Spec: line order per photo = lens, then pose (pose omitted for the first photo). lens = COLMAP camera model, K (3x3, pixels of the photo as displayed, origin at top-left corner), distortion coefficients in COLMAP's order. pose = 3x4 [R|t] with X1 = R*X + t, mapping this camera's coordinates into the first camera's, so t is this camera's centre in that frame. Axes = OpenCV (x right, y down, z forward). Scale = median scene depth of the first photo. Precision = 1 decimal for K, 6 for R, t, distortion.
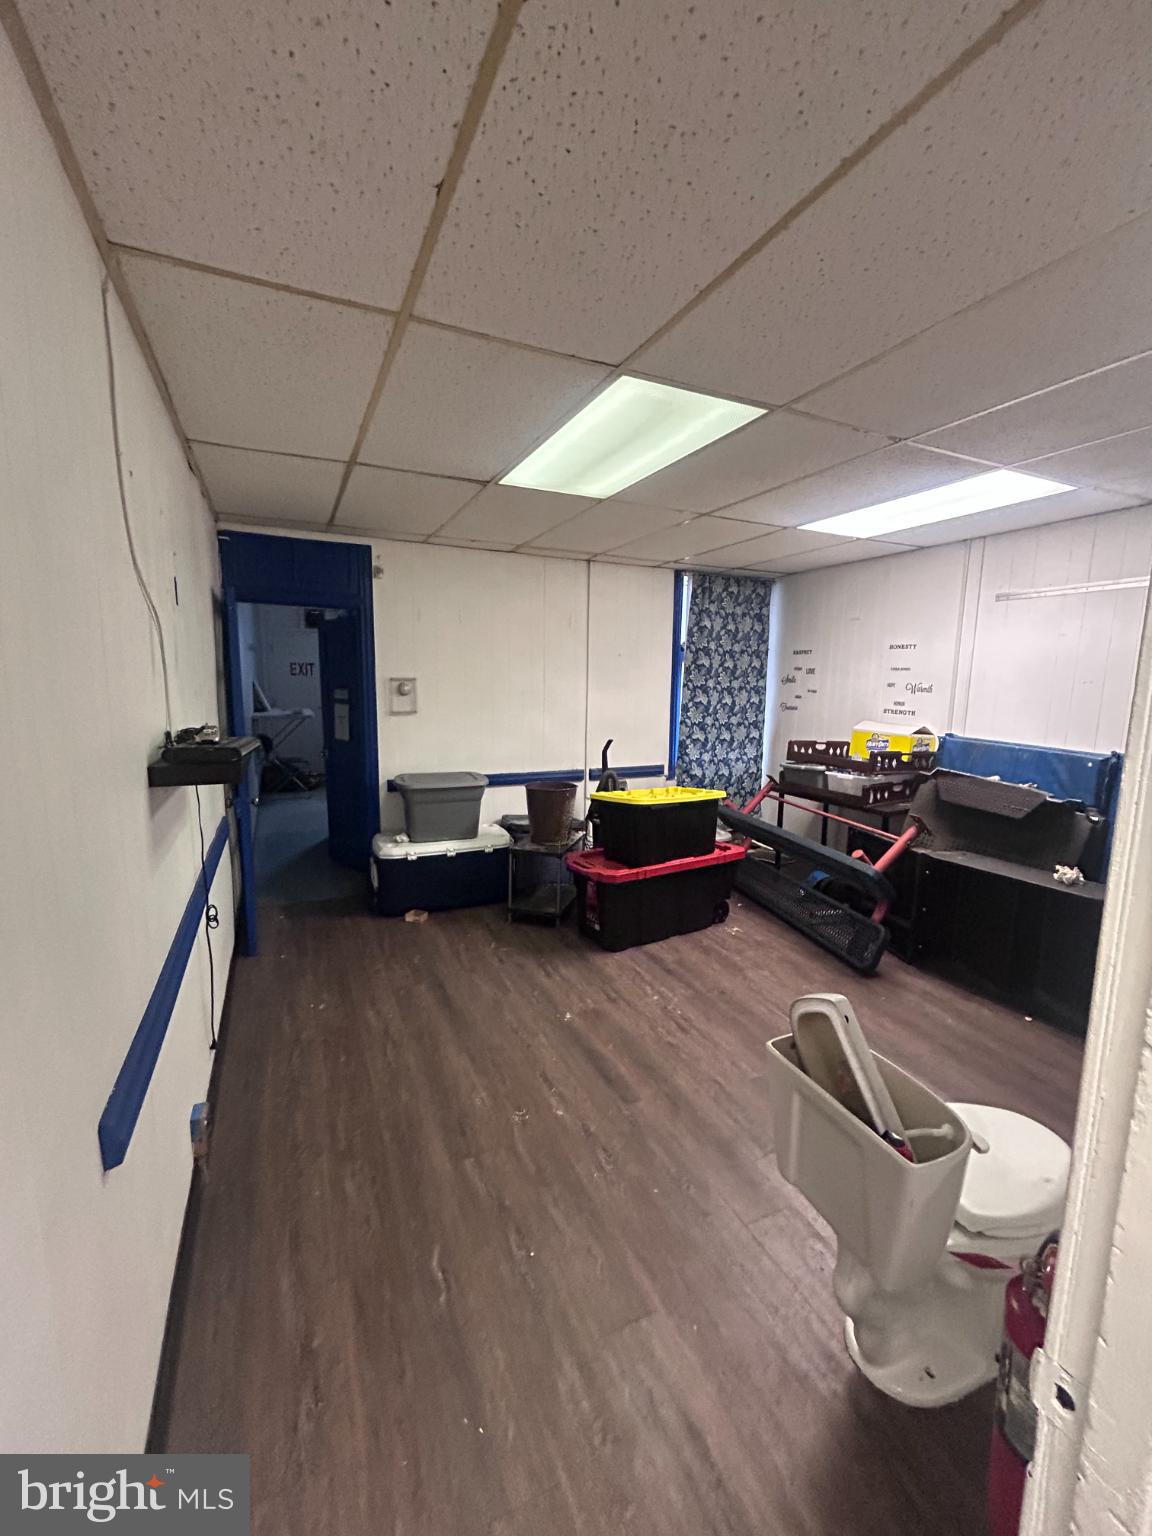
lens RADIAL K [[618.2, 0, 574.4], [0, 618.2, 762.7], [0, 0, 1]] dist [-0.001842, -0.000016]
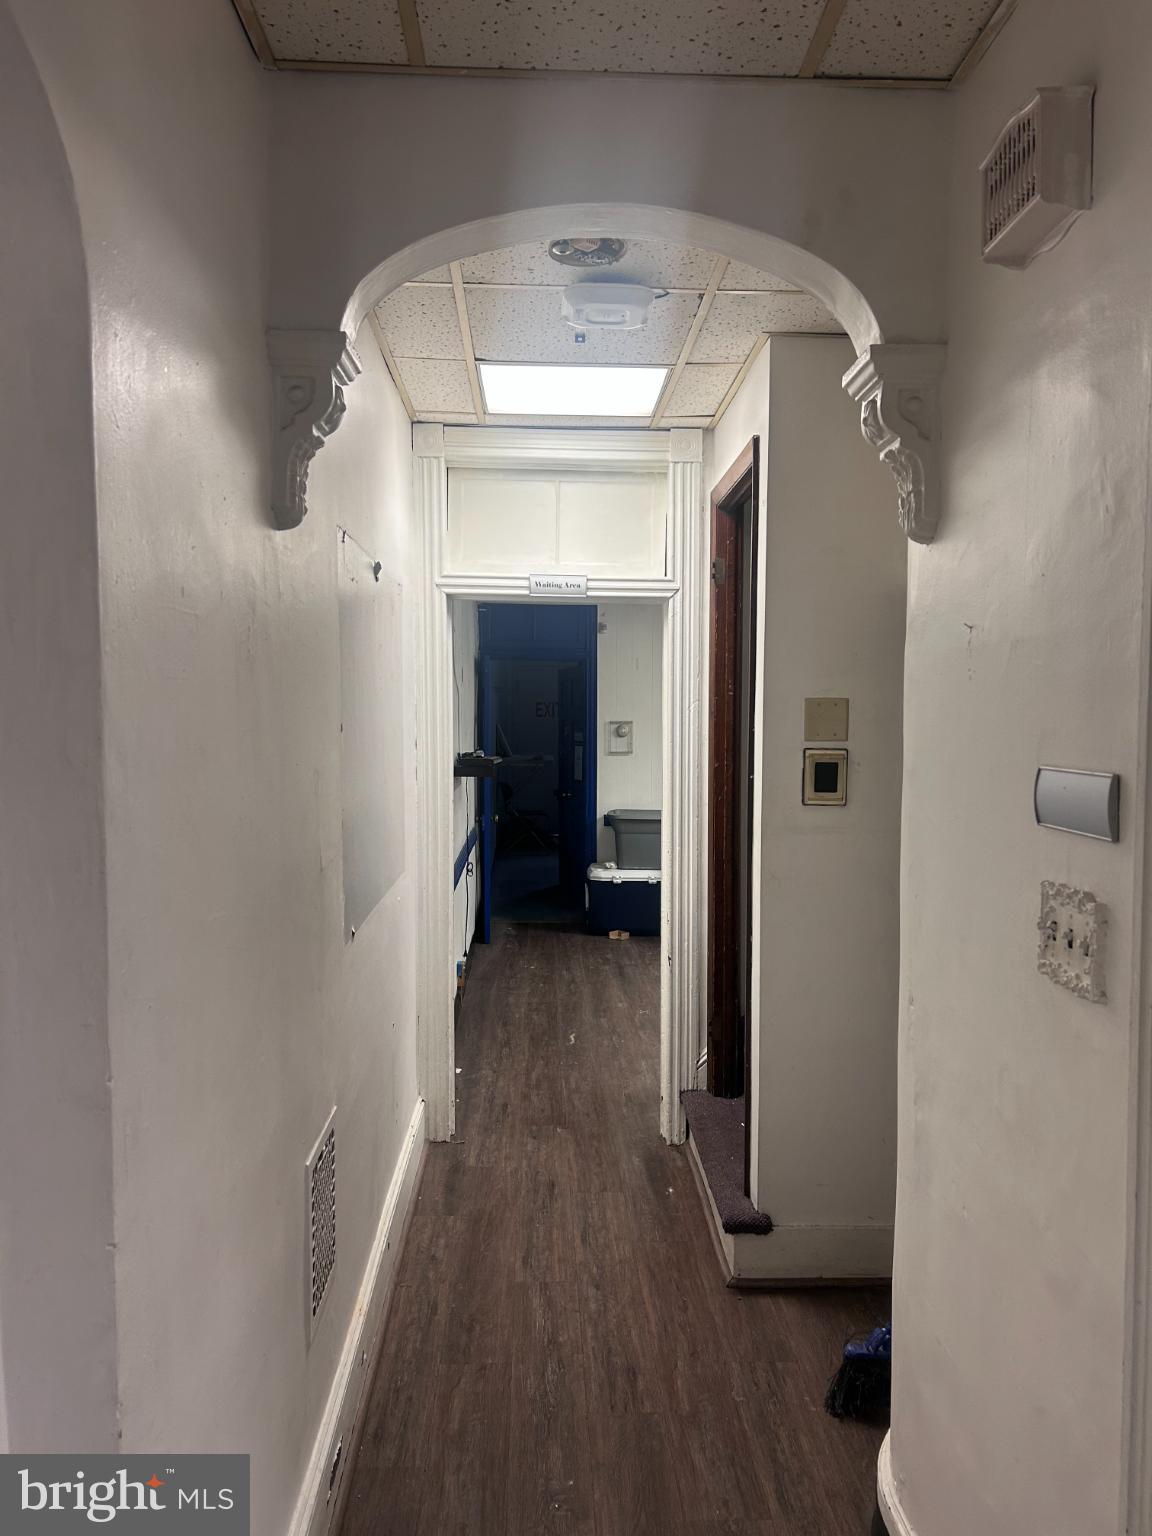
lens RADIAL K [[1156.1, 0, 576.5], [0, 1156.1, 768.7], [0, 0, 1]] dist [0.001482, -0.004048]
pose [[0.919362, 0.010286, -0.393277, 0.481866], [-0.045312, 0.995774, -0.079883, 0.120010], [0.390793, 0.091262, 0.915943, -0.947020]]
